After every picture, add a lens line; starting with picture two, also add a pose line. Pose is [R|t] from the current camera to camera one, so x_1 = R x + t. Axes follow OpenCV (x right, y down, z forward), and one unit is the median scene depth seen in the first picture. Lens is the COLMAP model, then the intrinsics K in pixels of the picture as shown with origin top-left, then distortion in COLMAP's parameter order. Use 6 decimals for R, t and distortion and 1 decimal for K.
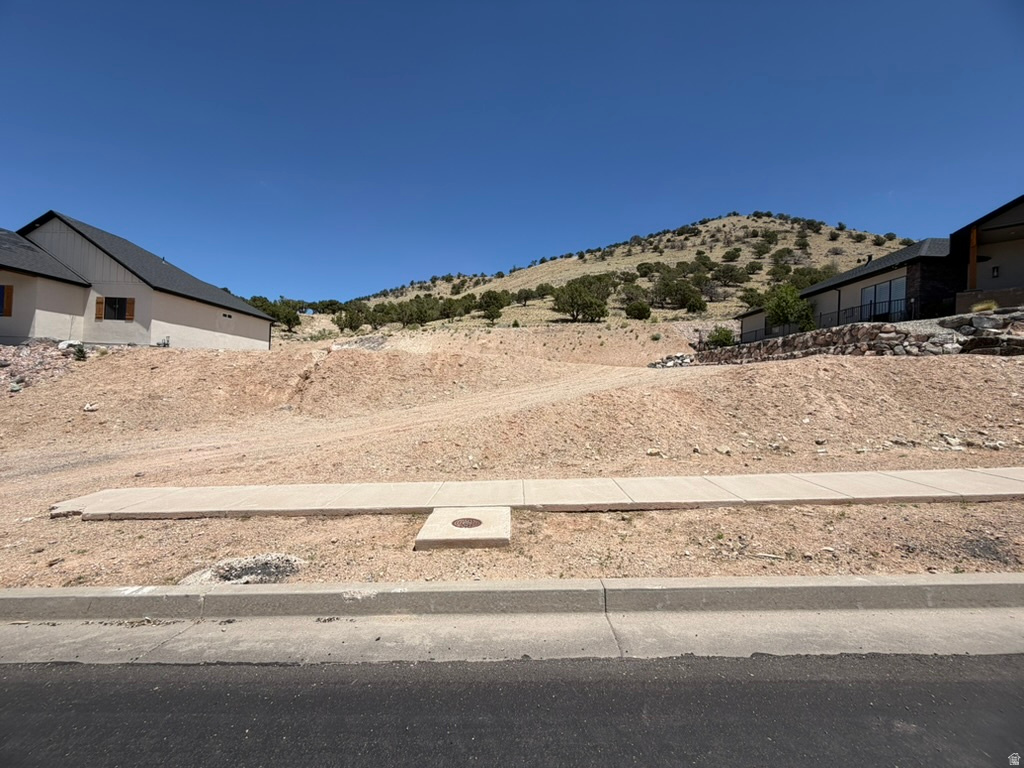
lens RADIAL K [[410.2, 0, 508.7], [0, 410.2, 387.3], [0, 0, 1]] dist [0.003419, 0.000394]
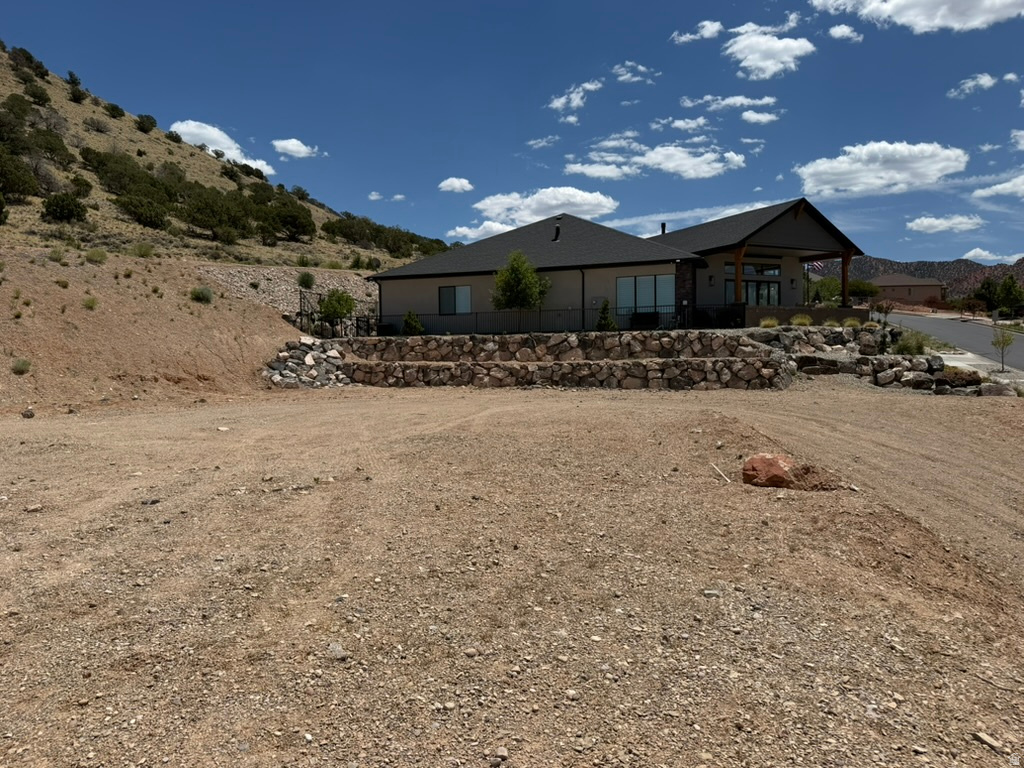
lens RADIAL K [[755.4, 0, 511.5], [0, 755.4, 379.4], [0, 0, 1]] dist [0.041863, -0.049778]
pose [[0.289642, -0.065864, 0.954866, -0.081781], [0.024763, 0.997811, 0.061314, -0.016506], [-0.956815, 0.005886, 0.290639, 0.094733]]
